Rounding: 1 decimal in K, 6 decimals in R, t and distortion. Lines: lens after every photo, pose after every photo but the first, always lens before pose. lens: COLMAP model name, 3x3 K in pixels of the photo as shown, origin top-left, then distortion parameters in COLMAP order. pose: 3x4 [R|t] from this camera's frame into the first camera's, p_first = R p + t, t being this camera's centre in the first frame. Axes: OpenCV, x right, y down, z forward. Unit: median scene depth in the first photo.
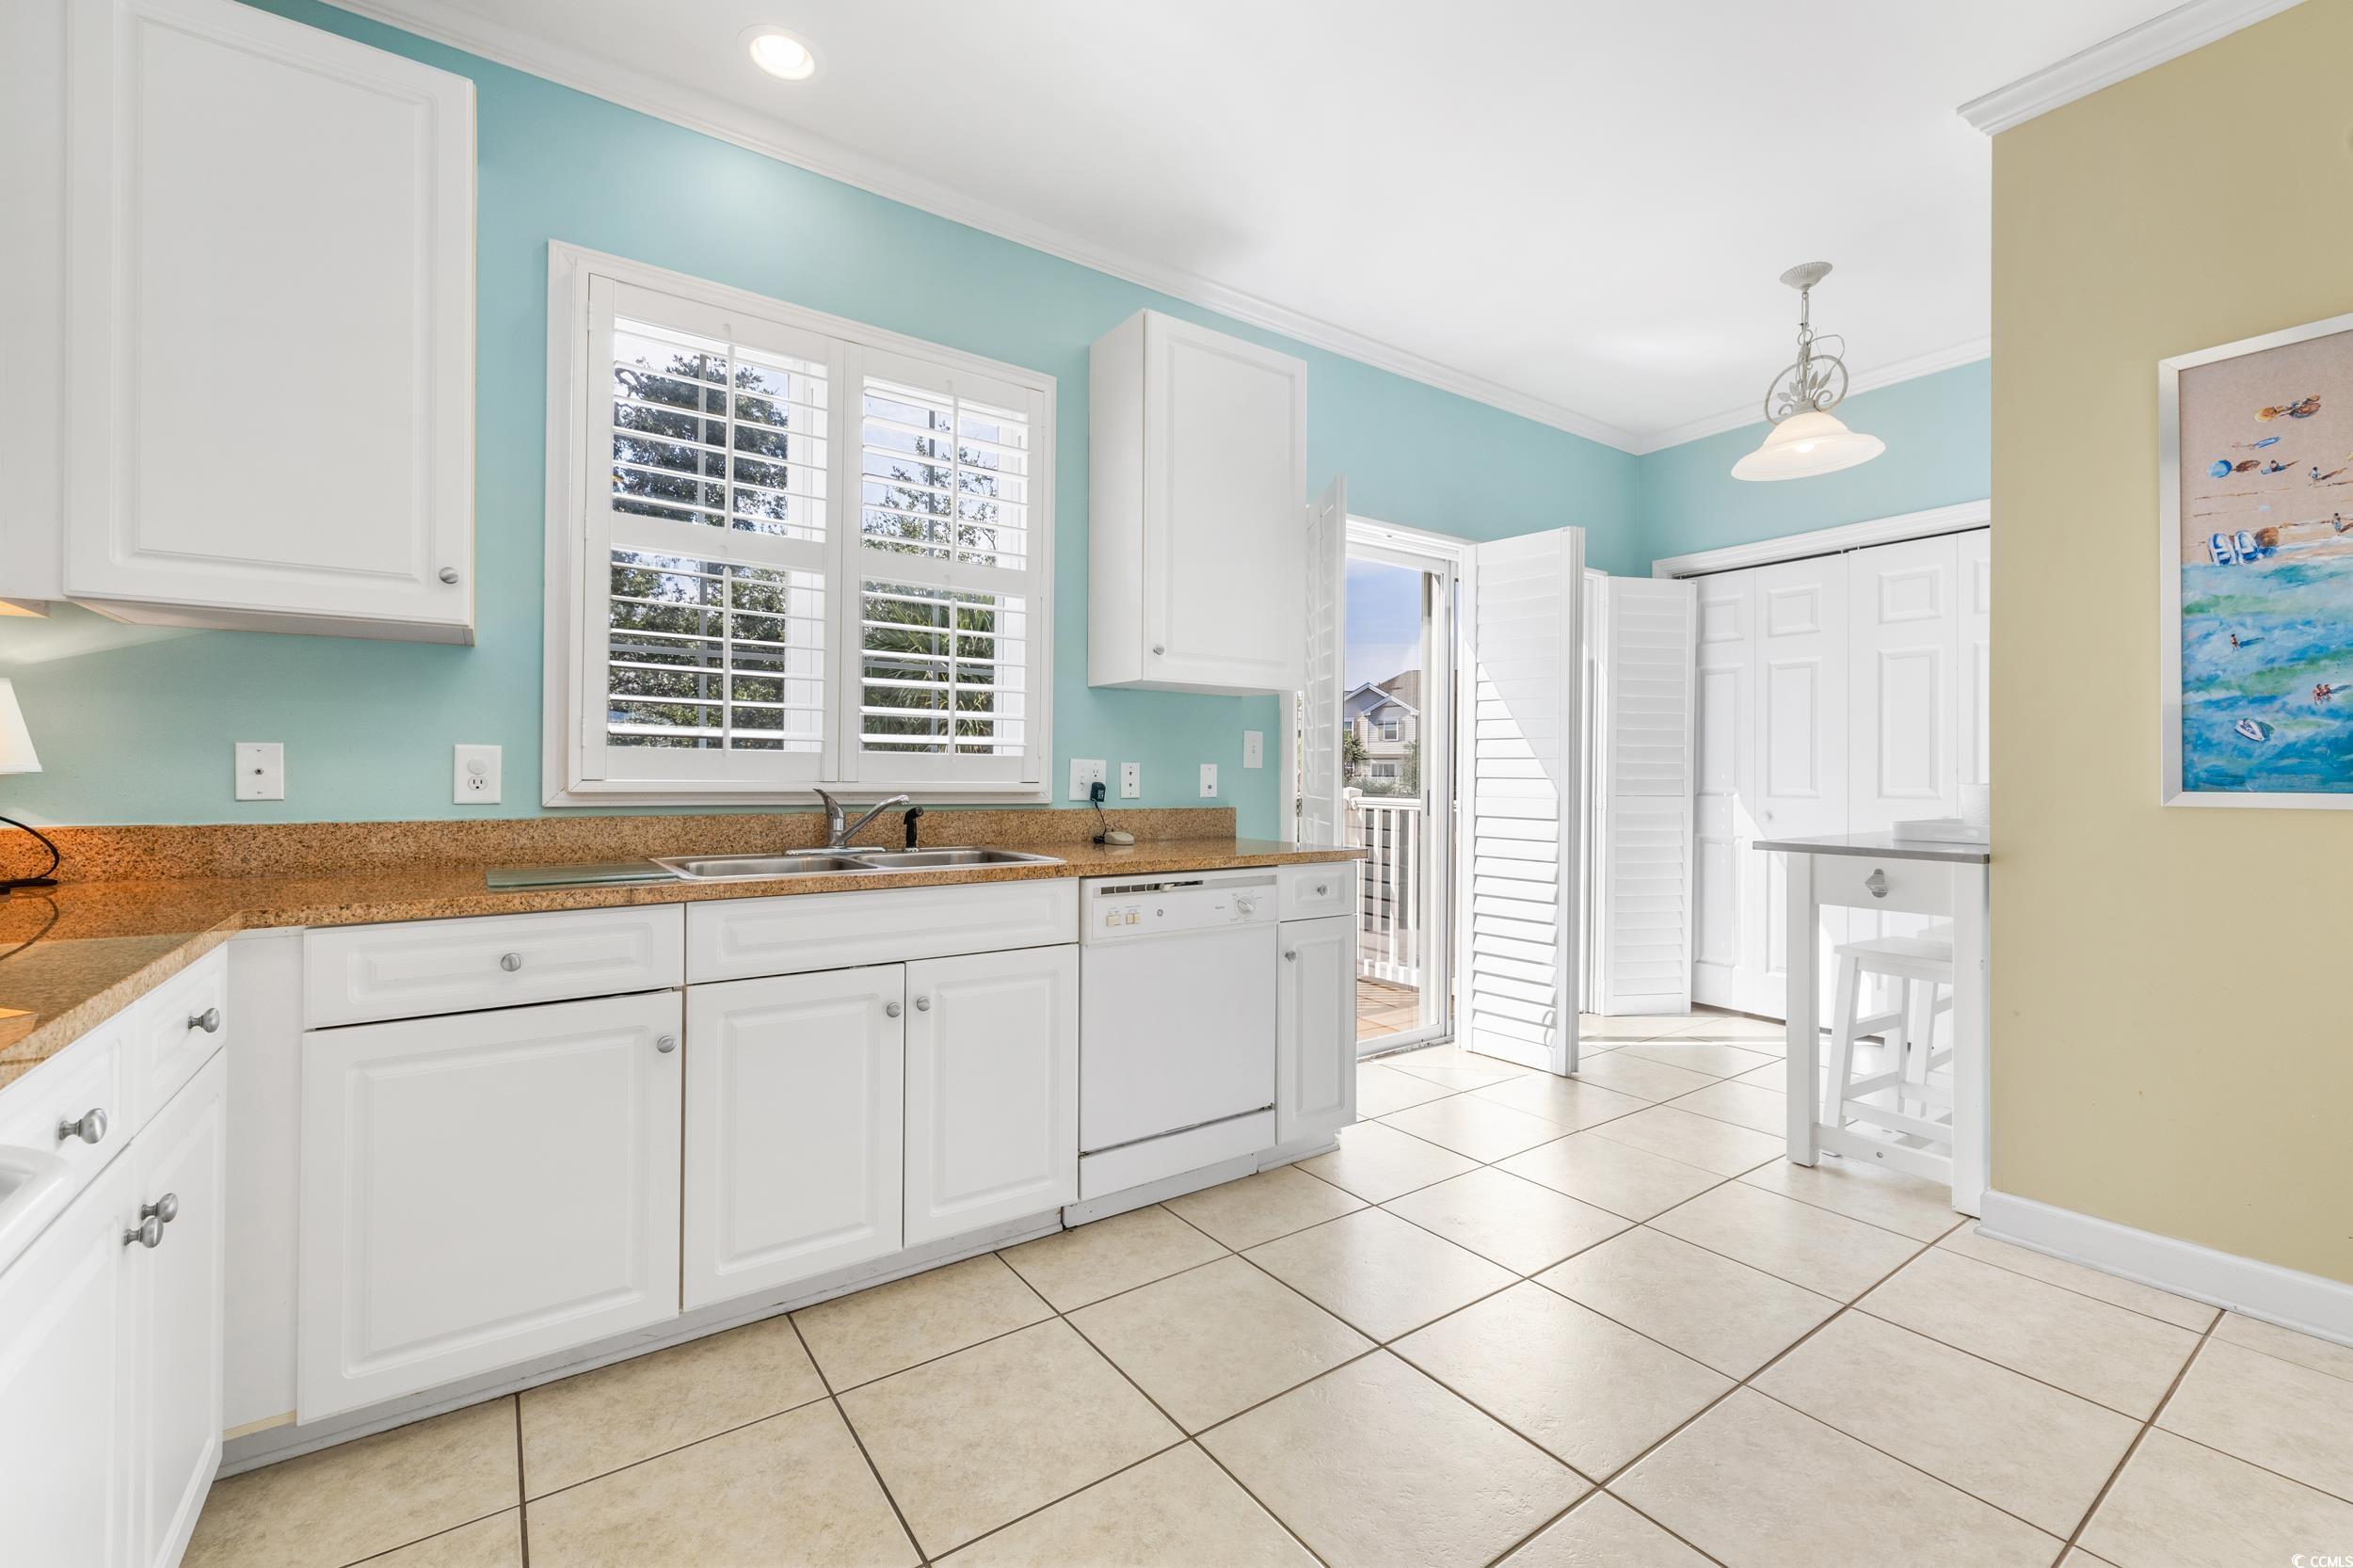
lens RADIAL K [[993.2, 0, 1166.5], [0, 993.2, 783.3], [0, 0, 1]] dist [0.001776, 0.000311]
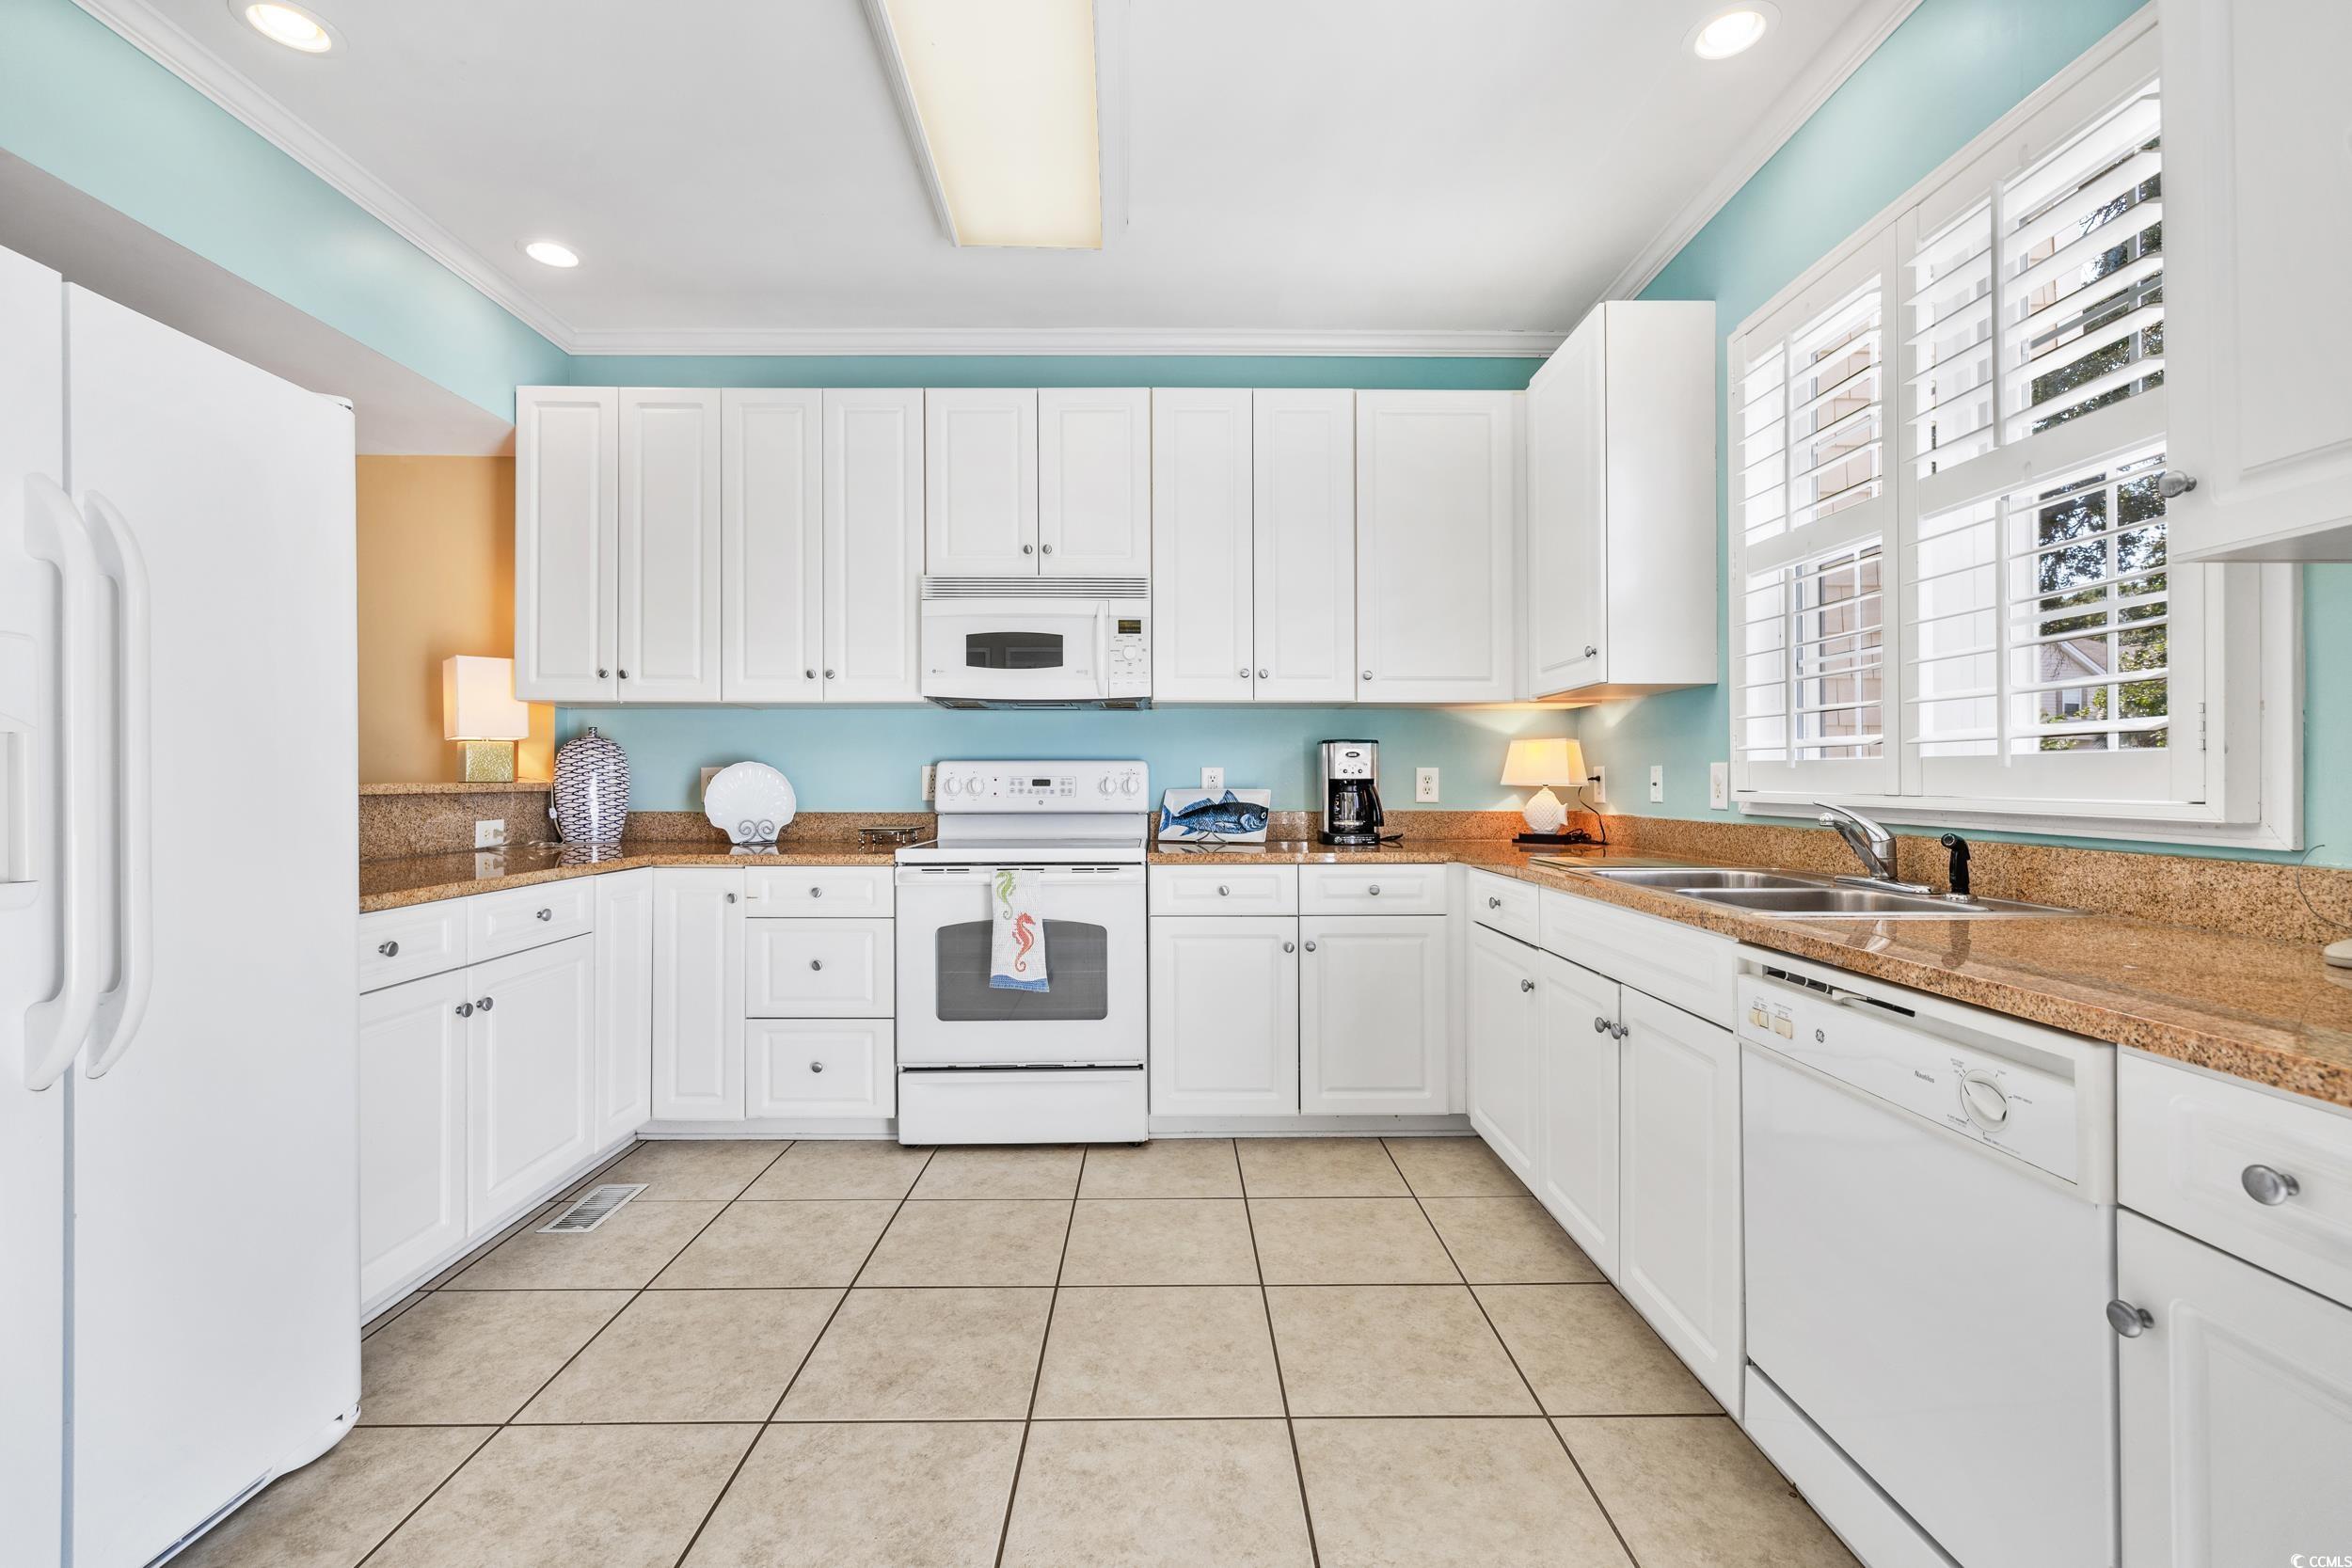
lens RADIAL K [[992.7, 0, 1162.3], [0, 992.7, 775.5], [0, 0, 1]] dist [0.001776, 0.000311]
pose [[-0.575801, -0.006581, -0.817563, 0.797432], [-0.002682, 0.999977, -0.006161, -0.012601], [0.817585, -0.001355, -0.575806, 1.235082]]
